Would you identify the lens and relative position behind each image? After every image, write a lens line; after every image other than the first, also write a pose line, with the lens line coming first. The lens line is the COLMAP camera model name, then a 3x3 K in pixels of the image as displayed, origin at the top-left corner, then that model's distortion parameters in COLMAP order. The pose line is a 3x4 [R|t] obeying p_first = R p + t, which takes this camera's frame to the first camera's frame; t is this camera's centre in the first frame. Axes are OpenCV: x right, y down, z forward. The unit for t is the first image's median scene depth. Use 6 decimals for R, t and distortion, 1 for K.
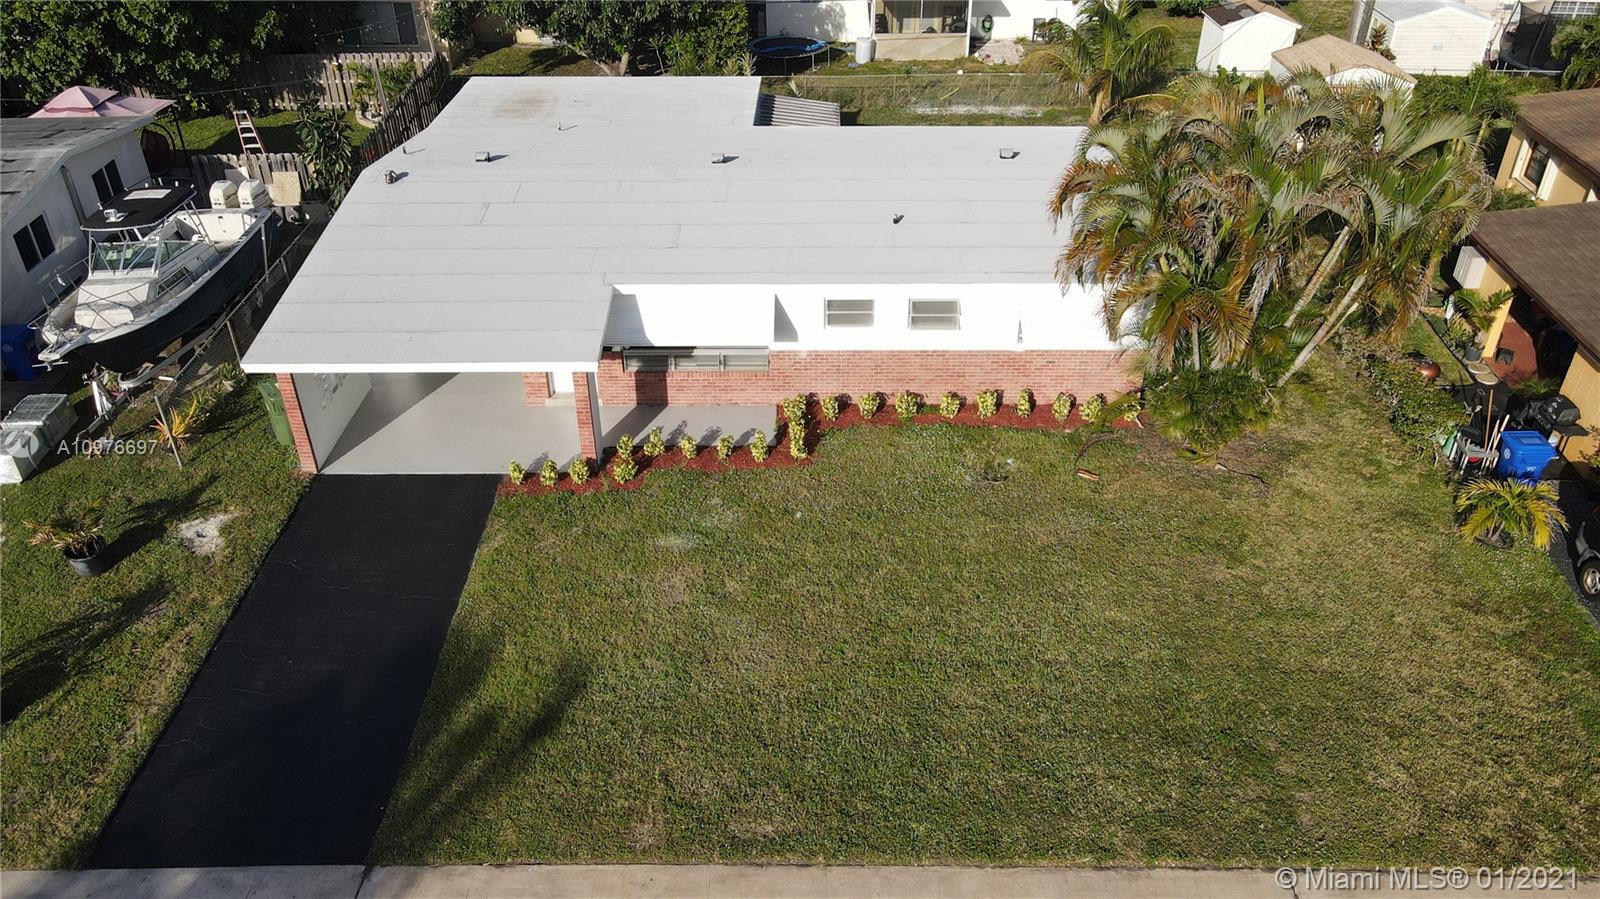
lens RADIAL K [[1205.2, 0, 800.3], [0, 1205.2, 454.3], [0, 0, 1]] dist [0.002383, 0.020787]
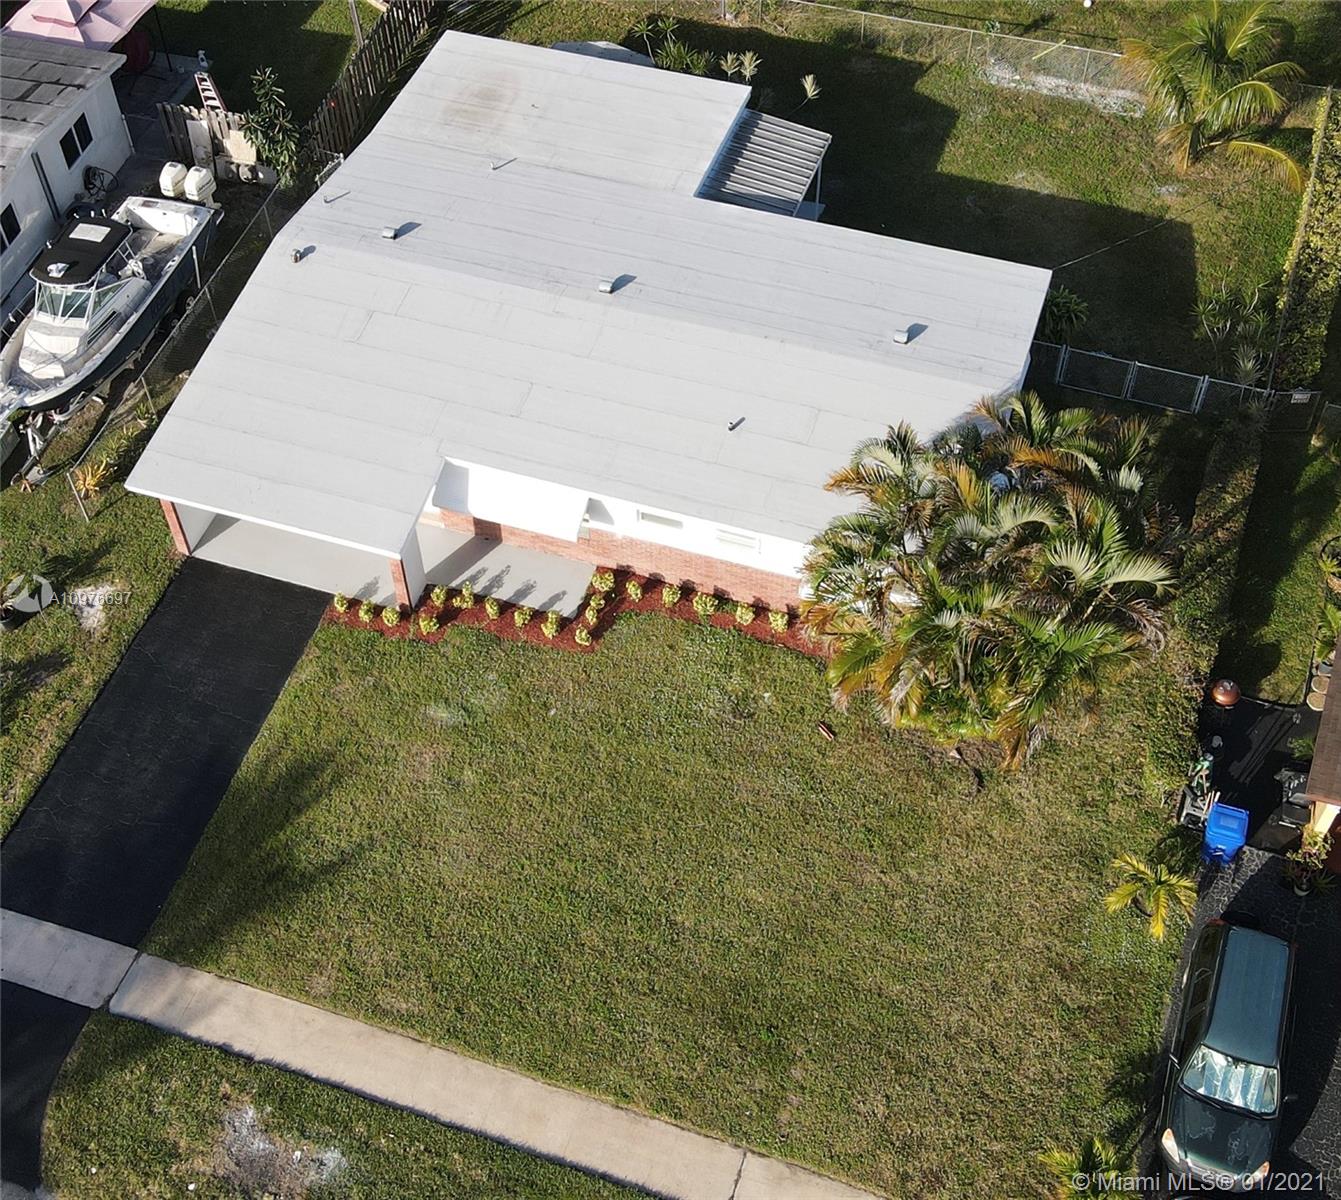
lens RADIAL K [[1726.9, 0, 659.7], [0, 1726.9, 586.9], [0, 0, 1]] dist [-0.006582, 0.000000]
pose [[0.948563, 0.240753, -0.205587, 0.374716], [-0.162607, 0.927682, 0.336104, -0.582975], [0.271637, -0.285386, 0.919113, -0.409268]]
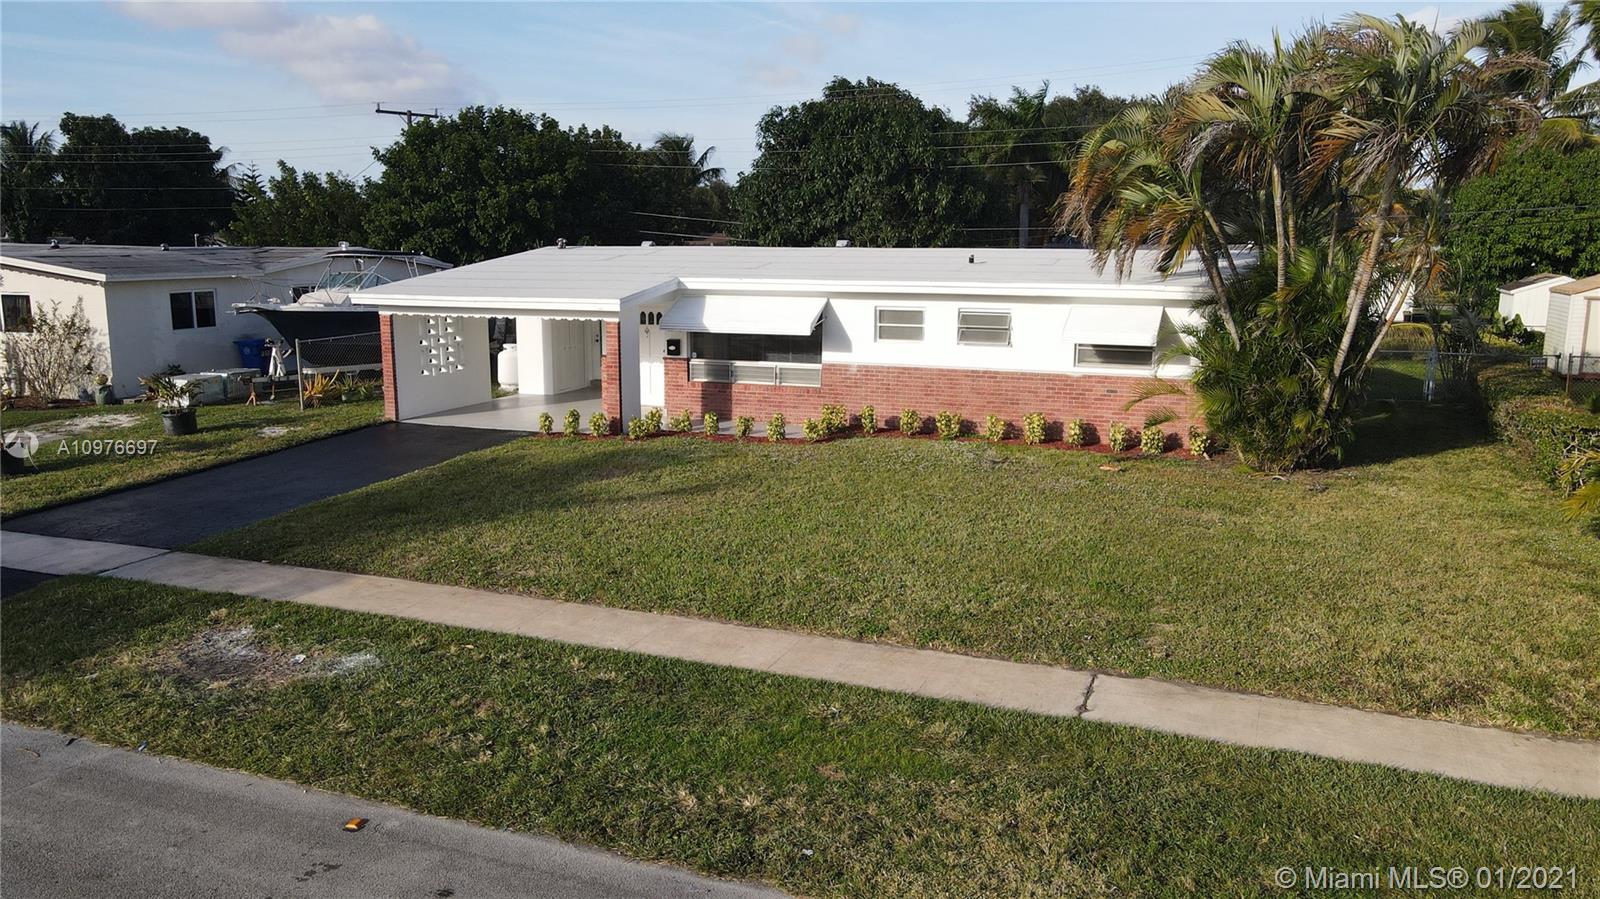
lens RADIAL K [[1205.2, 0, 790.9], [0, 1205.2, 447.0], [0, 0, 1]] dist [0.002383, 0.020787]
pose [[0.931297, 0.068564, -0.357751, 0.326682], [-0.203155, 0.912960, -0.353882, 0.350445], [0.302348, 0.402248, 0.864165, 0.168200]]
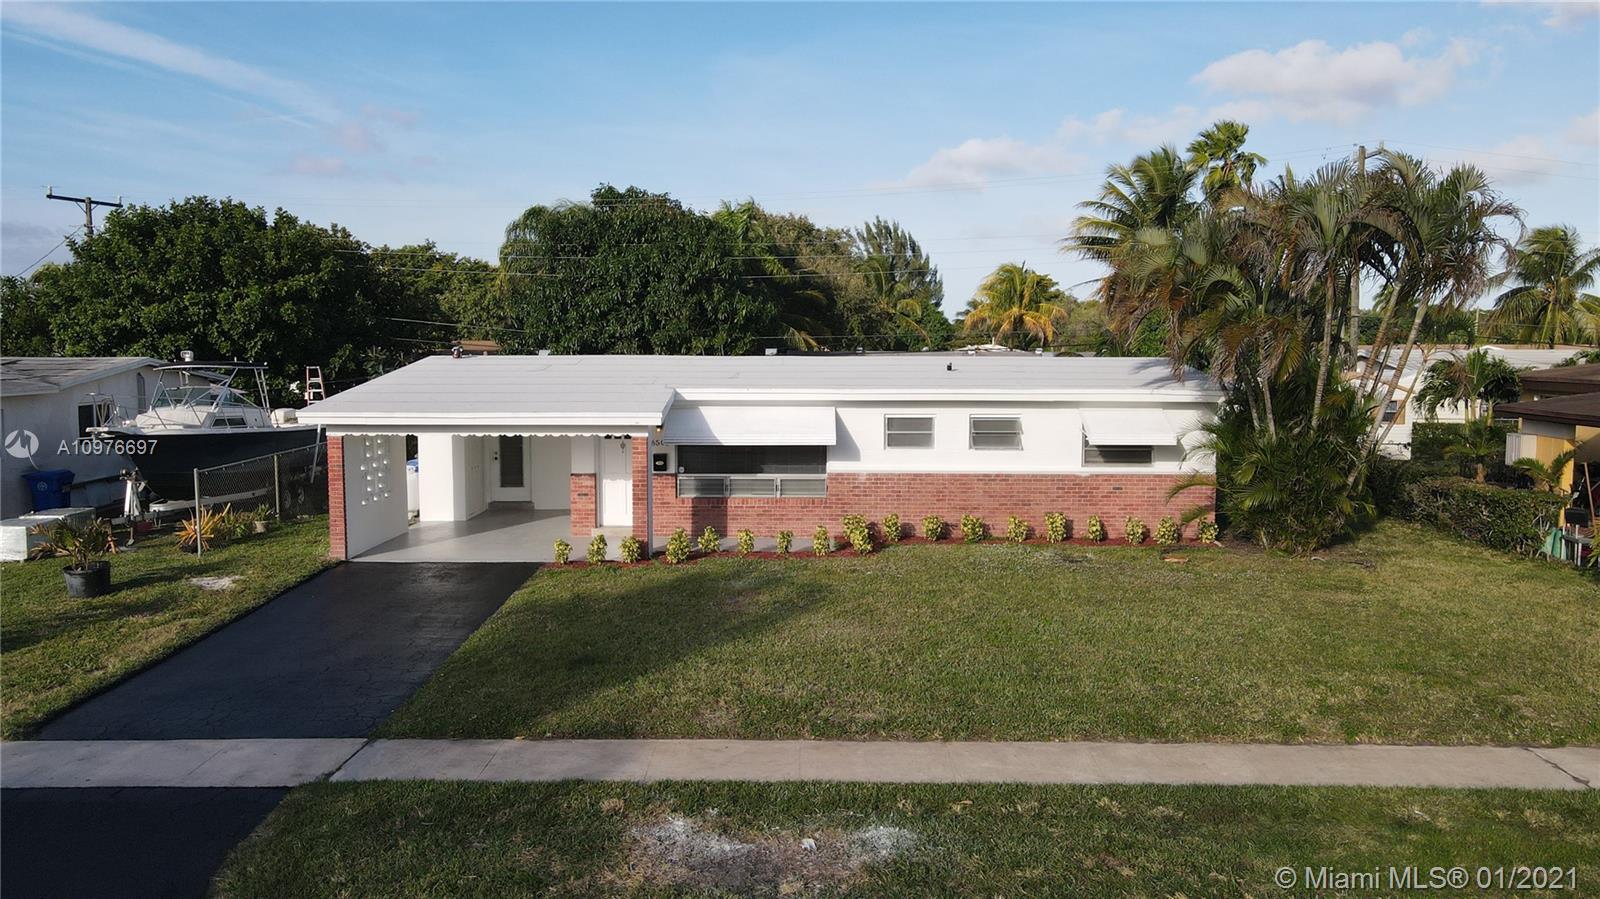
lens RADIAL K [[1205.2, 0, 799.6], [0, 1205.2, 441.3], [0, 0, 1]] dist [0.002383, 0.020787]
pose [[0.999975, 0.006903, 0.001439, -0.052480], [-0.005386, 0.879434, -0.475991, 0.372181], [-0.004552, 0.475971, 0.879449, 0.137701]]
